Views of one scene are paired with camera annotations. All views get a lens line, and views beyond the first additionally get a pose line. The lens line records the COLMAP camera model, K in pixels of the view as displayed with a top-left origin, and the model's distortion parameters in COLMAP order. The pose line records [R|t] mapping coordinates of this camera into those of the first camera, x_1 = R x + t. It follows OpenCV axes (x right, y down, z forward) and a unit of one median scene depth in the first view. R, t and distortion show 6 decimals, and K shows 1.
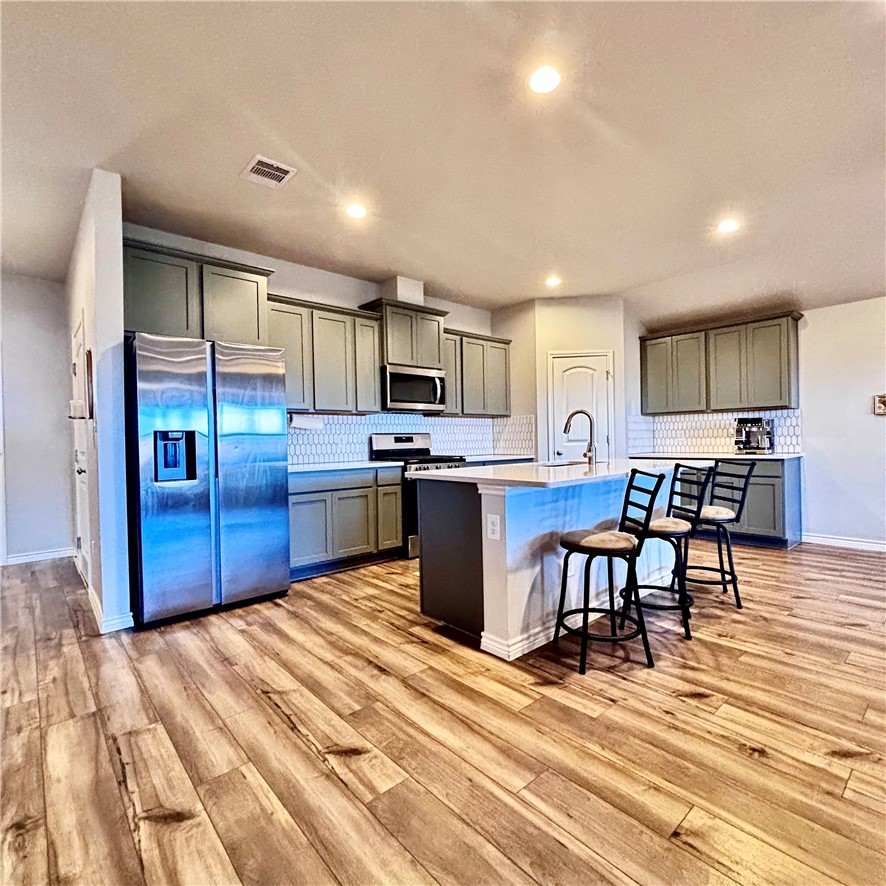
lens RADIAL K [[476.0, 0, 445.4], [0, 476.0, 443.7], [0, 0, 1]] dist [-0.000107, 0.000186]
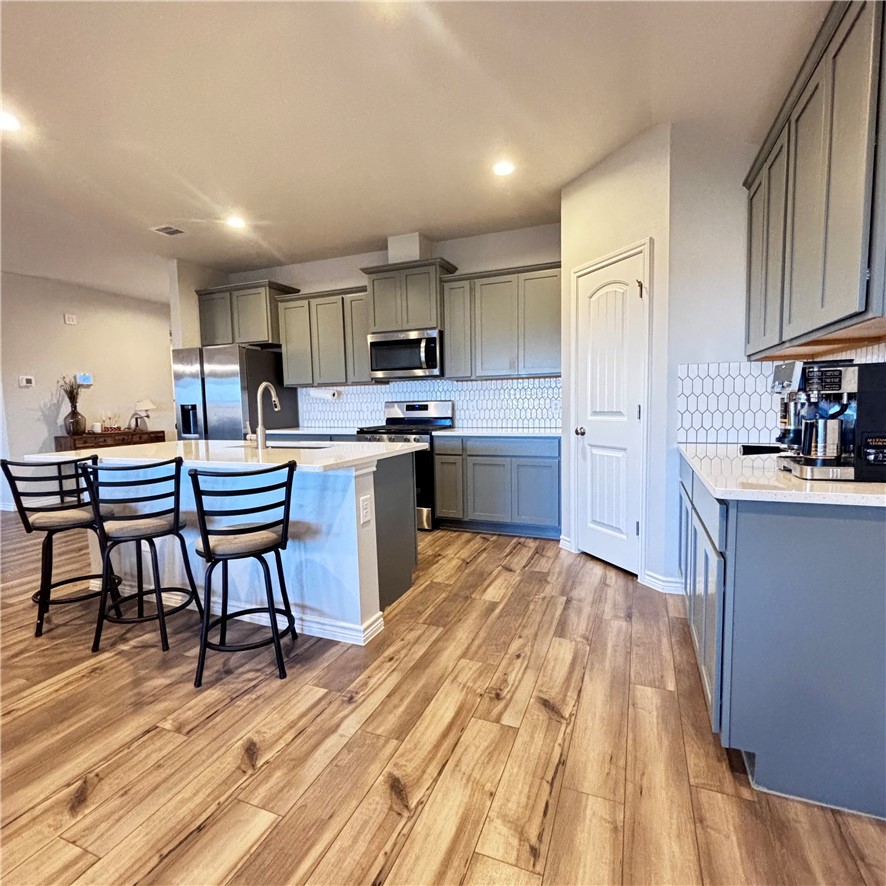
lens RADIAL K [[476.0, 0, 445.4], [0, 476.0, 443.7], [0, 0, 1]] dist [-0.000107, 0.000186]
pose [[0.440391, 0.086935, -0.893587, 1.056625], [0.005664, 0.995012, 0.099594, -0.041414], [0.897788, -0.048922, 0.437701, 0.824325]]
